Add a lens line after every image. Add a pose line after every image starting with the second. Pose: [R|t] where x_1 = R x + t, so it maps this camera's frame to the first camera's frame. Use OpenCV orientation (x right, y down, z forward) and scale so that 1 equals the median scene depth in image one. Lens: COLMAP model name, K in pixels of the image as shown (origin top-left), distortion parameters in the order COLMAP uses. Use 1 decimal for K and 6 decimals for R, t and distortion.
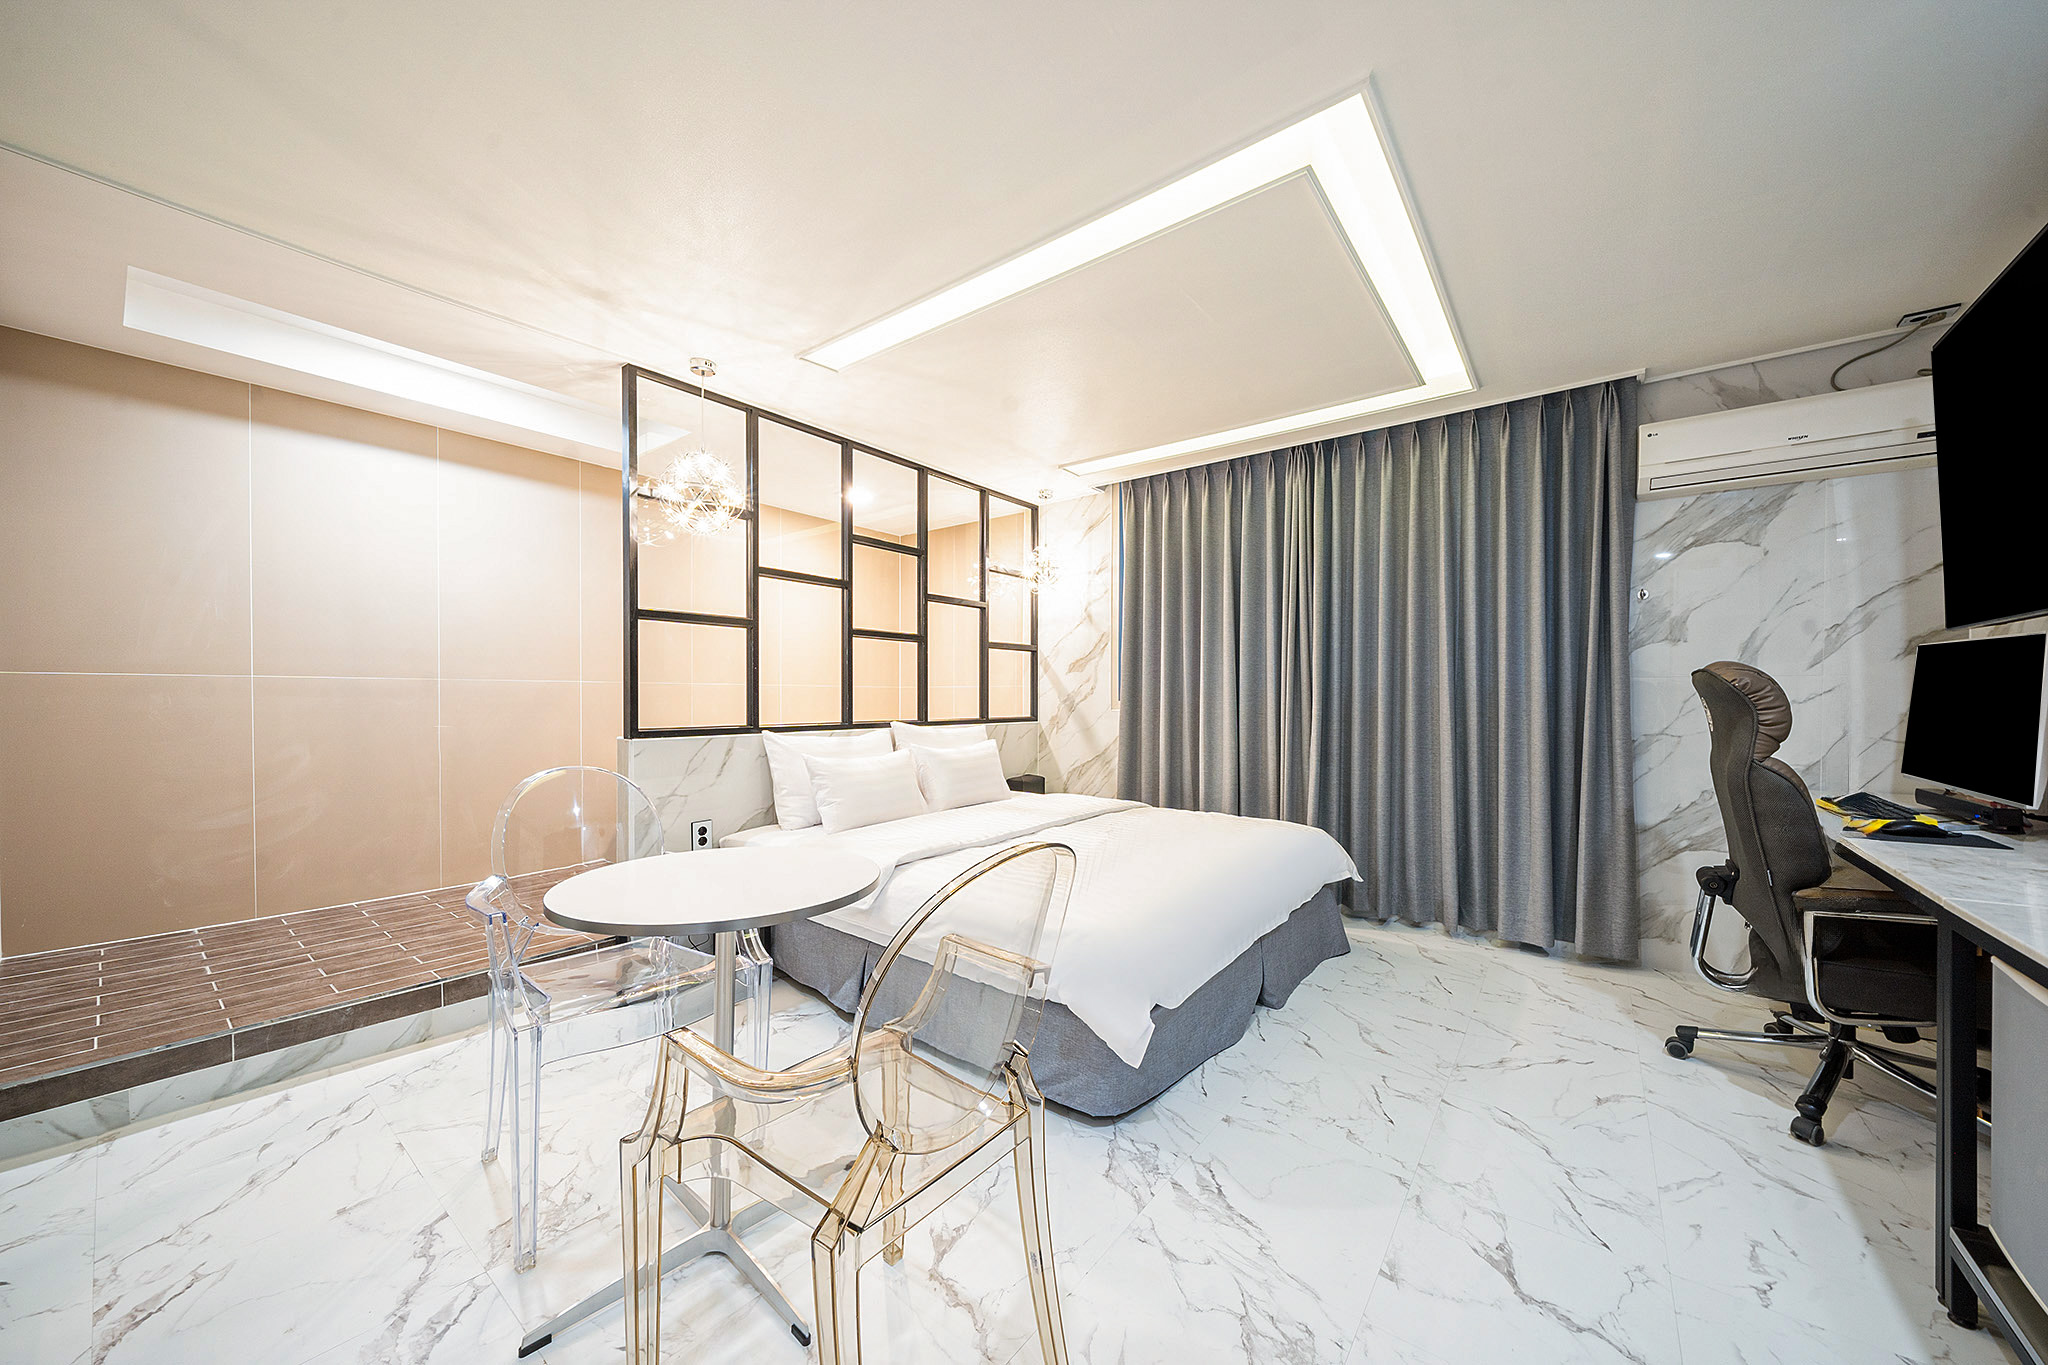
lens RADIAL K [[718.3, 0, 1029.9], [0, 718.3, 702.0], [0, 0, 1]] dist [-0.000747, -0.000021]
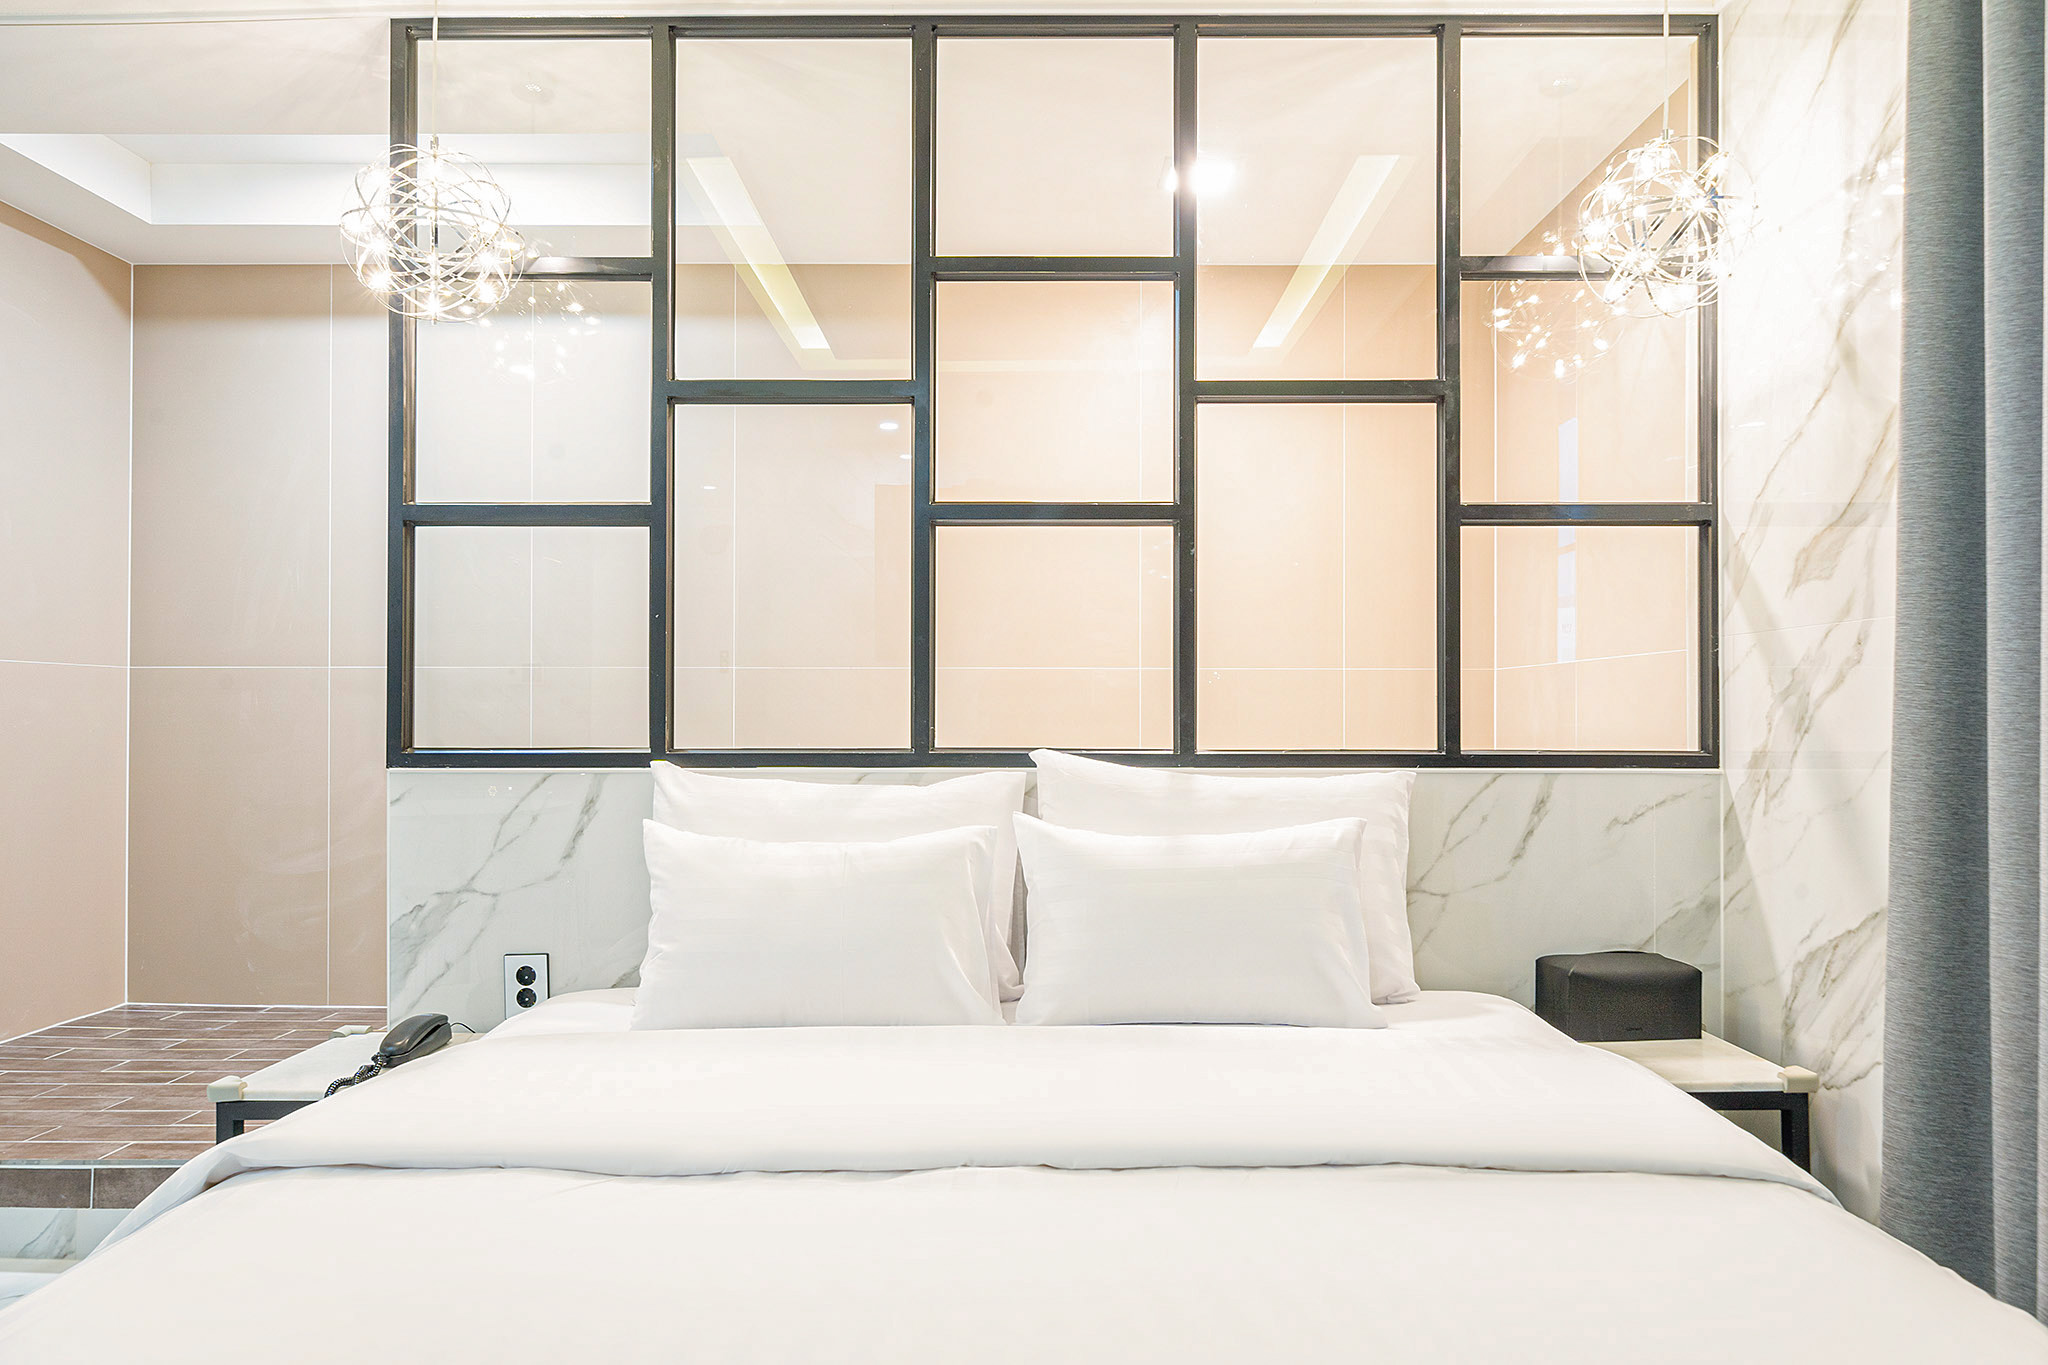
lens RADIAL K [[1540.0, 0, 1020.2], [0, 1540.0, 657.8], [0, 0, 1]] dist [0.007422, 0.002223]
pose [[0.605699, -0.017923, -0.795492, 0.434009], [-0.004692, 0.999648, -0.026095, 0.000894], [0.795680, 0.019538, 0.605402, 0.542659]]
